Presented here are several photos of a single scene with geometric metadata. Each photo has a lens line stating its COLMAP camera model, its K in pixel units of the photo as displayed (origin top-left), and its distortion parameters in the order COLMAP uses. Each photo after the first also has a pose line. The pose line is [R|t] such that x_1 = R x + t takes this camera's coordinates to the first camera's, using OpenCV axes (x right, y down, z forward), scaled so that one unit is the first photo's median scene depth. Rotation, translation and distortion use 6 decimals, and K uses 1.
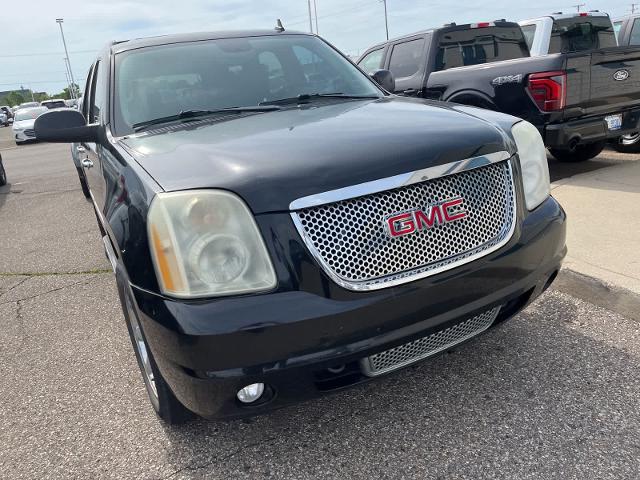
lens RADIAL K [[475.1, 0, 312.9], [0, 475.1, 267.0], [0, 0, 1]] dist [0.065681, -0.083038]
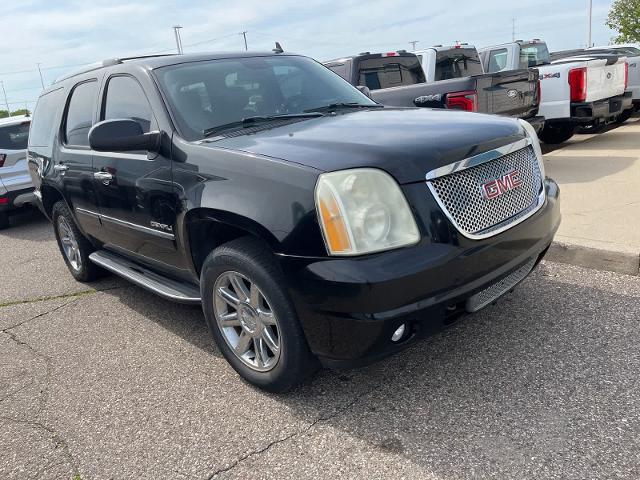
lens RADIAL K [[475.1, 0, 315.6], [0, 475.1, 261.2], [0, 0, 1]] dist [0.065681, -0.083038]
pose [[0.962260, -0.092072, 0.256084, -0.449327], [0.108146, 0.992908, -0.049379, 0.085311], [-0.249721, 0.075210, 0.965393, -0.102303]]
